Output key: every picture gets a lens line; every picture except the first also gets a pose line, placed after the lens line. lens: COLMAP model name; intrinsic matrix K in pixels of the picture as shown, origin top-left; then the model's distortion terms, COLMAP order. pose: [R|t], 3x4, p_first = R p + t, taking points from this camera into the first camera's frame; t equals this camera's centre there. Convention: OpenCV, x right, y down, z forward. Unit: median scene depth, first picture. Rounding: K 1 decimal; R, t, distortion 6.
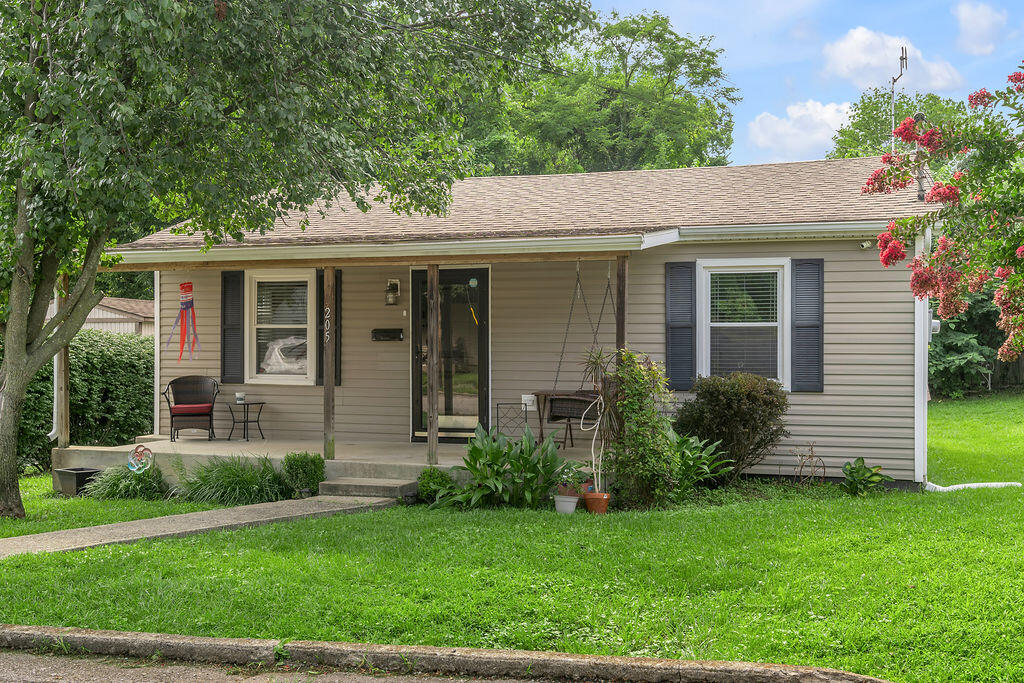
lens RADIAL K [[1200.8, 0, 512.0], [0, 1200.8, 341.5], [0, 0, 1]] dist [0.011570, 0.006552]
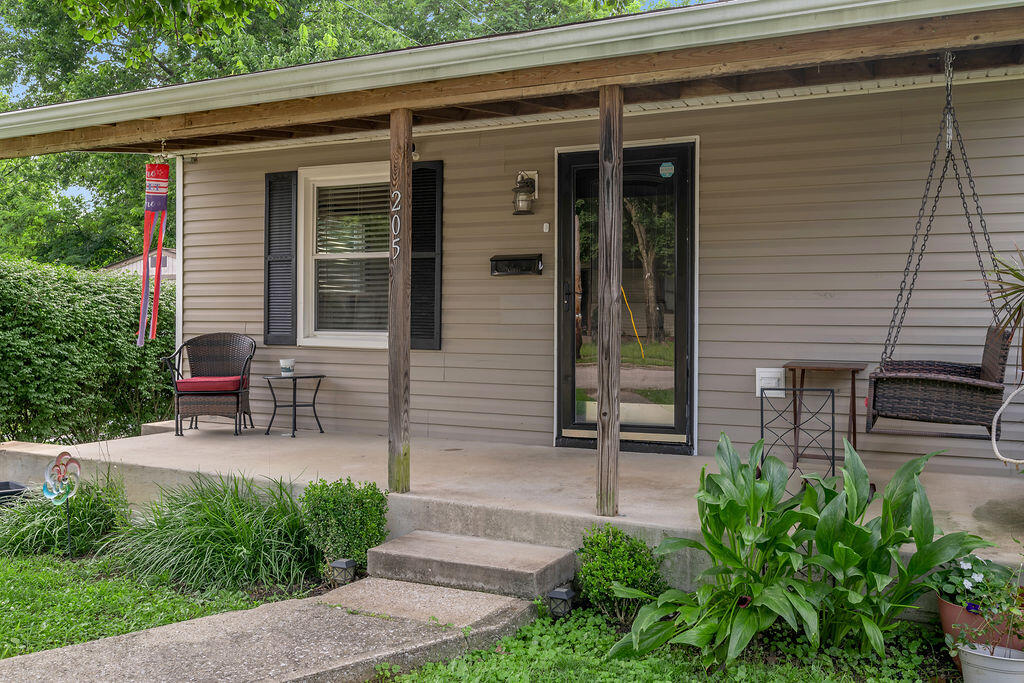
lens RADIAL K [[892.8, 0, 512.0], [0, 892.8, 341.5], [0, 0, 1]] dist [0.000659, 0.000410]
pose [[0.993224, 0.007599, -0.115963, -0.054327], [-0.005583, 0.999828, 0.017696, 0.024732], [0.116078, -0.016928, 0.993096, 0.559006]]
